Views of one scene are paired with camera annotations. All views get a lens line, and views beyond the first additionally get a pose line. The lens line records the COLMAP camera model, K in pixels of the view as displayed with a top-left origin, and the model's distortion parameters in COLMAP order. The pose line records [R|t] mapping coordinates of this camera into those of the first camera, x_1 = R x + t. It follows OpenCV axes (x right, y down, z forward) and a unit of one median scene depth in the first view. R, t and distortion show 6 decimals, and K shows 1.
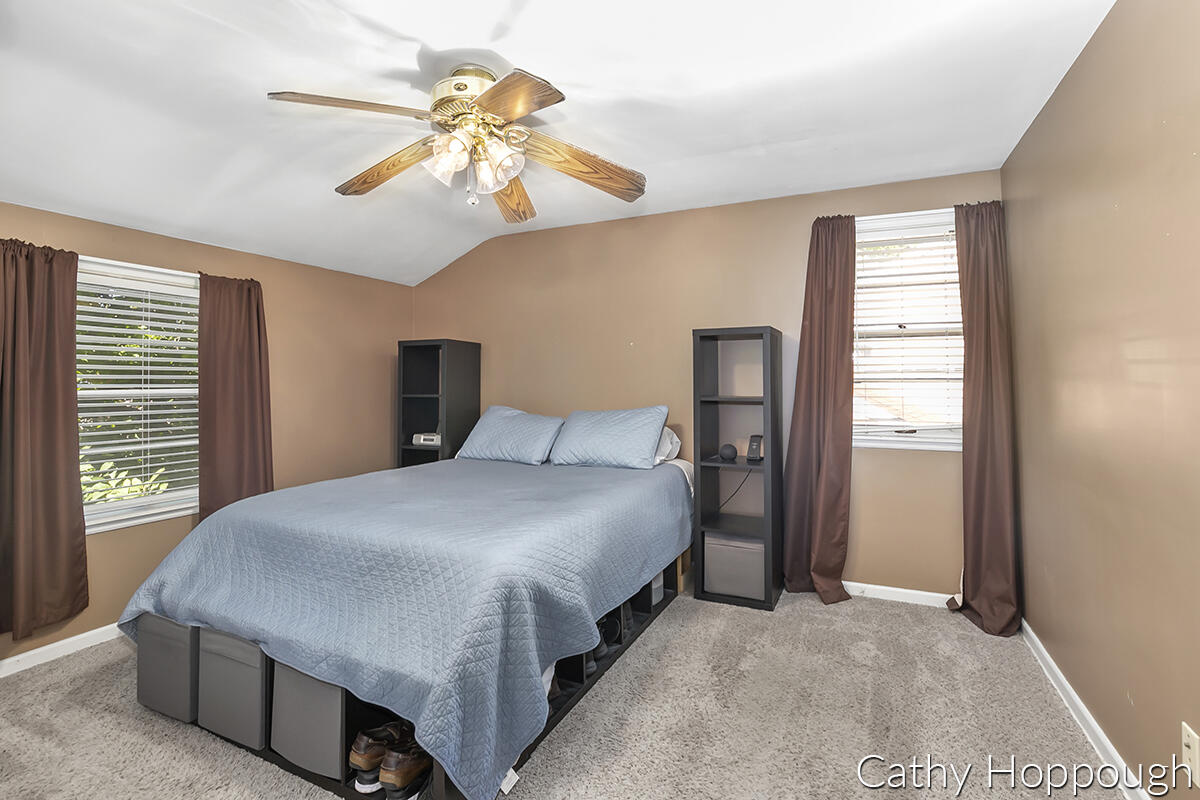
lens RADIAL K [[557.6, 0, 609.0], [0, 557.6, 389.9], [0, 0, 1]] dist [-0.011792, 0.003962]
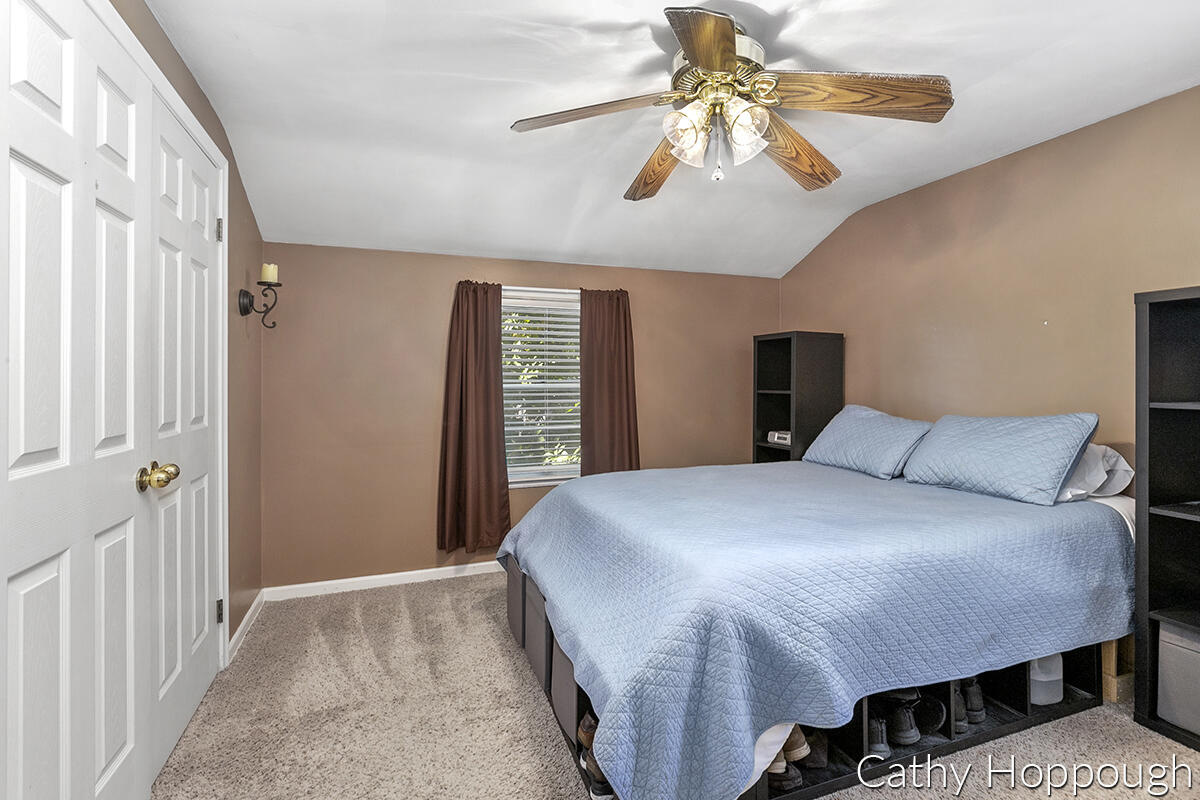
lens RADIAL K [[557.6, 0, 603.9], [0, 557.6, 392.6], [0, 0, 1]] dist [-0.011792, 0.003962]
pose [[0.718949, 0.018368, -0.694820, 0.177767], [-0.008663, 0.999810, 0.017466, -0.003579], [0.695009, -0.006538, 0.718971, 0.158387]]
